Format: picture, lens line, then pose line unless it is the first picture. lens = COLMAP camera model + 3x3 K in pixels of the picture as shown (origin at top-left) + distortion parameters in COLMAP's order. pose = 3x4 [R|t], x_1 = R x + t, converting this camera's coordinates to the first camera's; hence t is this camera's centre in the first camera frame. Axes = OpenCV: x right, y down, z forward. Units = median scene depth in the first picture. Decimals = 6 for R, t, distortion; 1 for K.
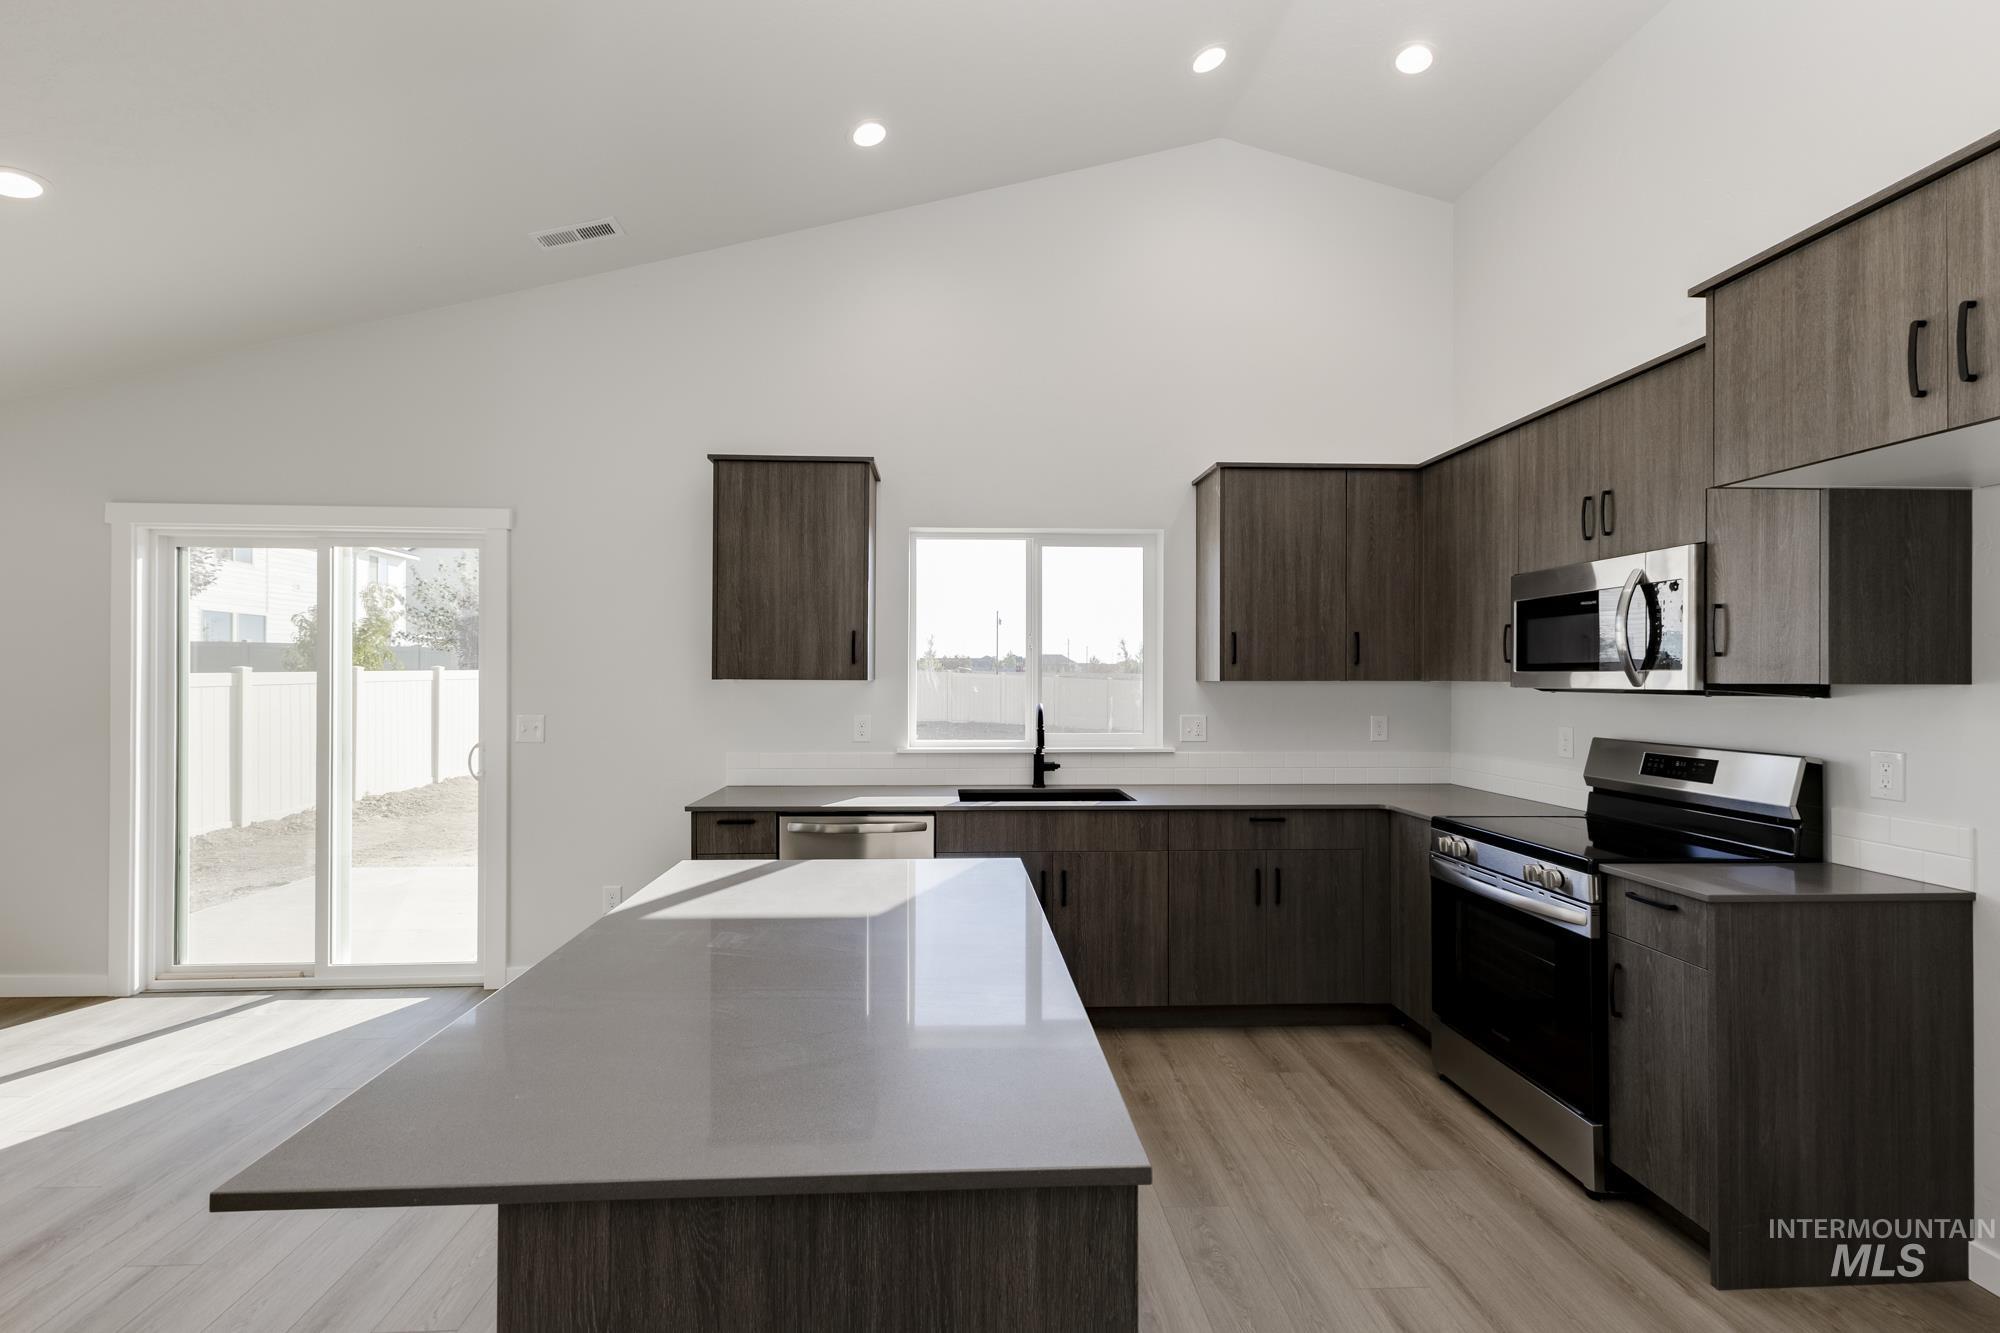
lens RADIAL K [[866.2, 0, 985.6], [0, 866.2, 677.6], [0, 0, 1]] dist [0.010105, -0.001767]
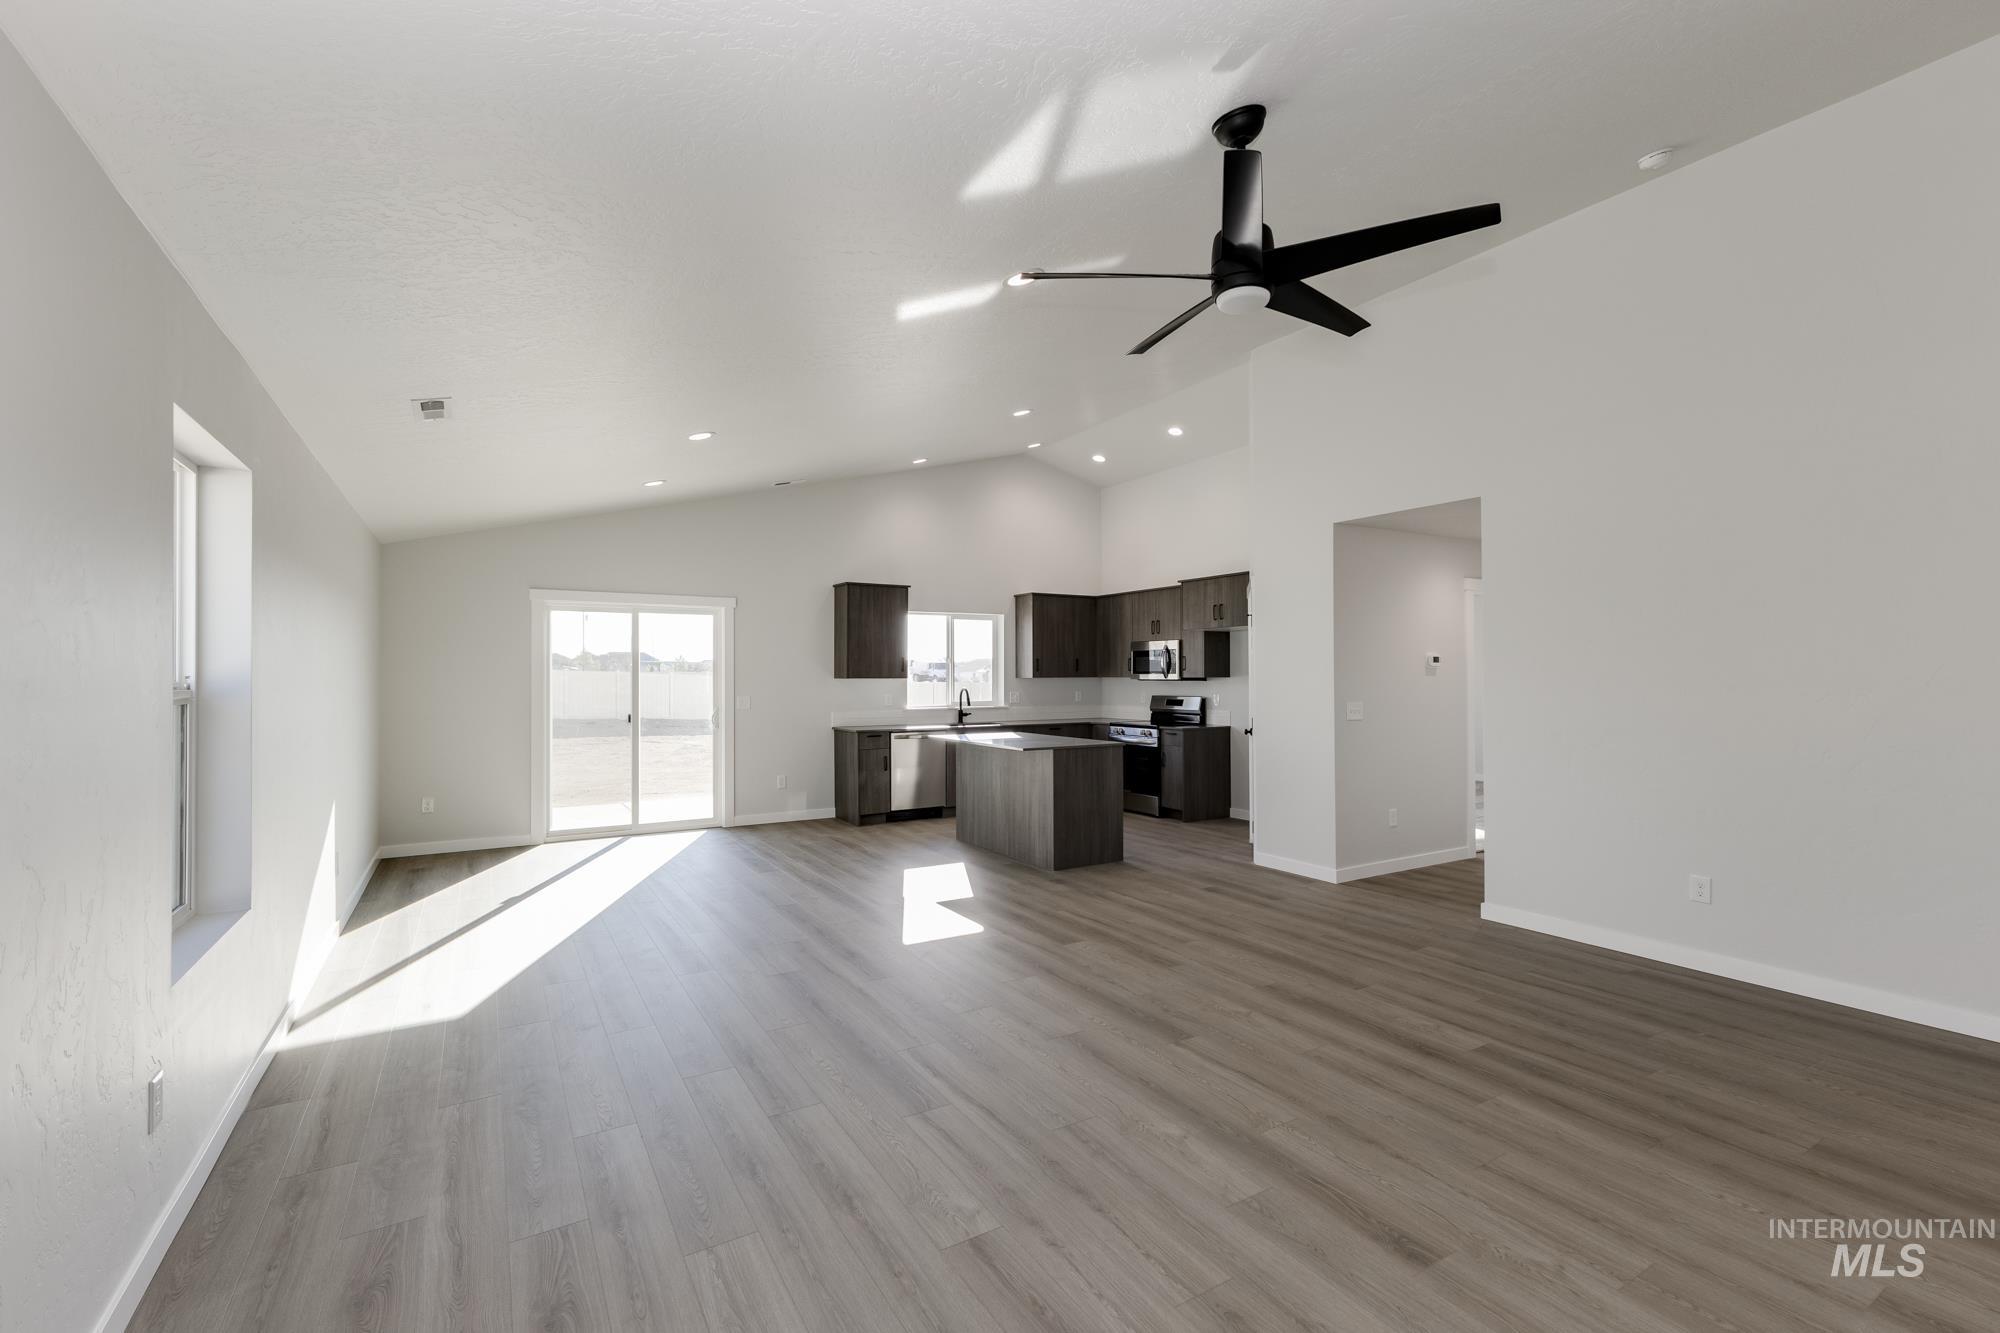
lens RADIAL K [[866.2, 0, 1011.0], [0, 866.2, 667.6], [0, 0, 1]] dist [0.010105, -0.001767]
pose [[0.876084, -0.000709, 0.482157, -1.047048], [0.005384, 0.999951, -0.008313, -0.006074], [-0.482128, 0.009879, 0.876045, -1.242604]]
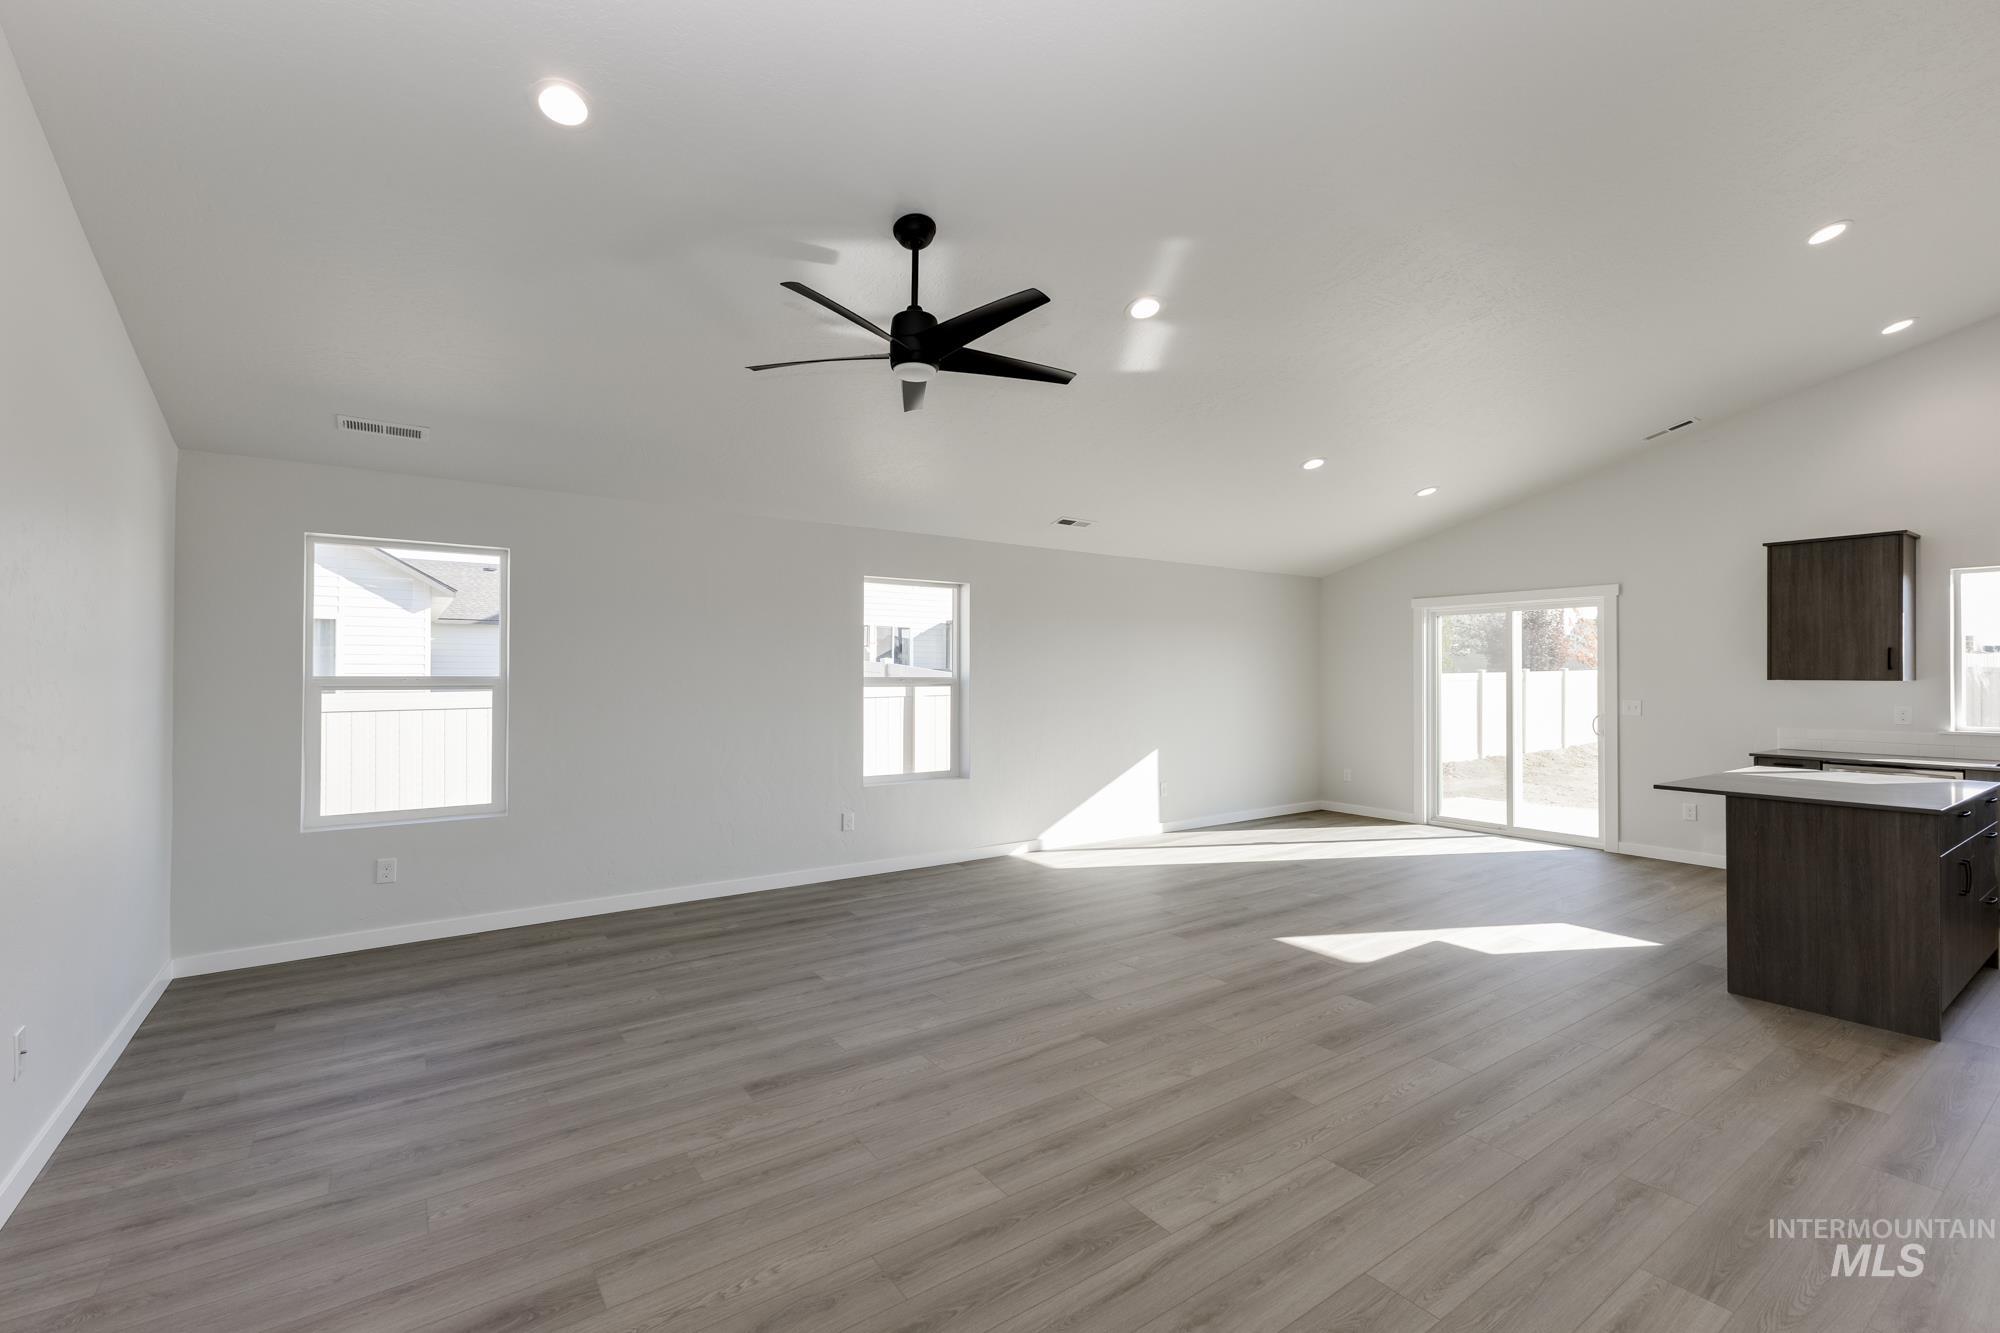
lens RADIAL K [[866.2, 0, 995.8], [0, 866.2, 667.5], [0, 0, 1]] dist [0.010105, -0.001767]
pose [[0.533354, -0.009769, -0.845835, 0.298998], [-0.000466, 0.999930, -0.011843, -0.001214], [0.845892, 0.006711, 0.533312, -1.104889]]
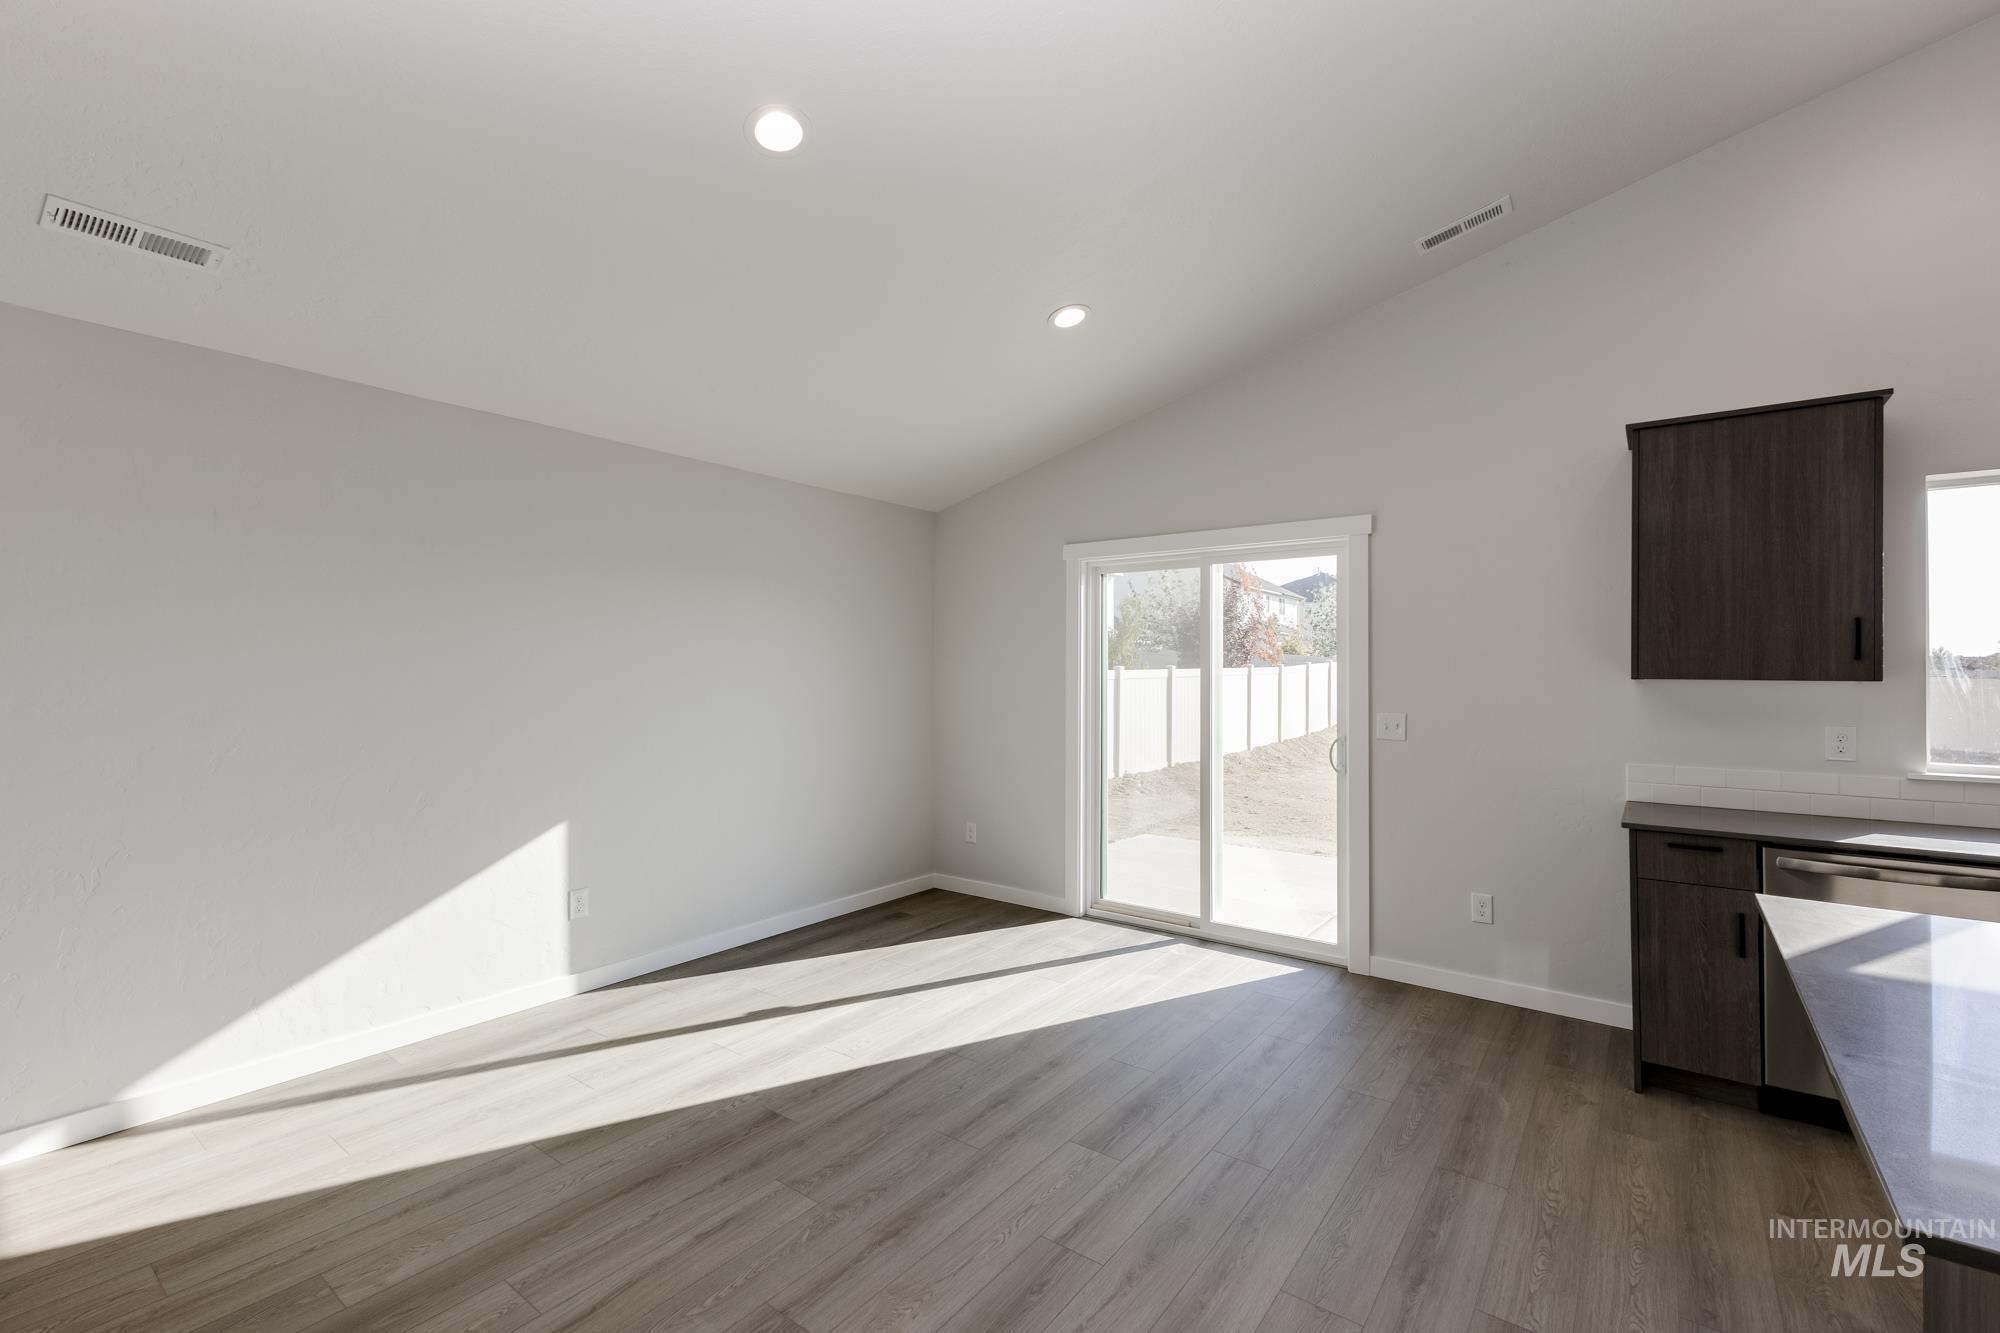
lens RADIAL K [[866.2, 0, 1003.7], [0, 866.2, 662.7], [0, 0, 1]] dist [0.010105, -0.001767]
pose [[0.769337, -0.007112, -0.638803, -0.240080], [-0.002157, 0.999903, -0.013731, -0.001075], [0.638839, 0.011942, 0.769247, -0.084712]]
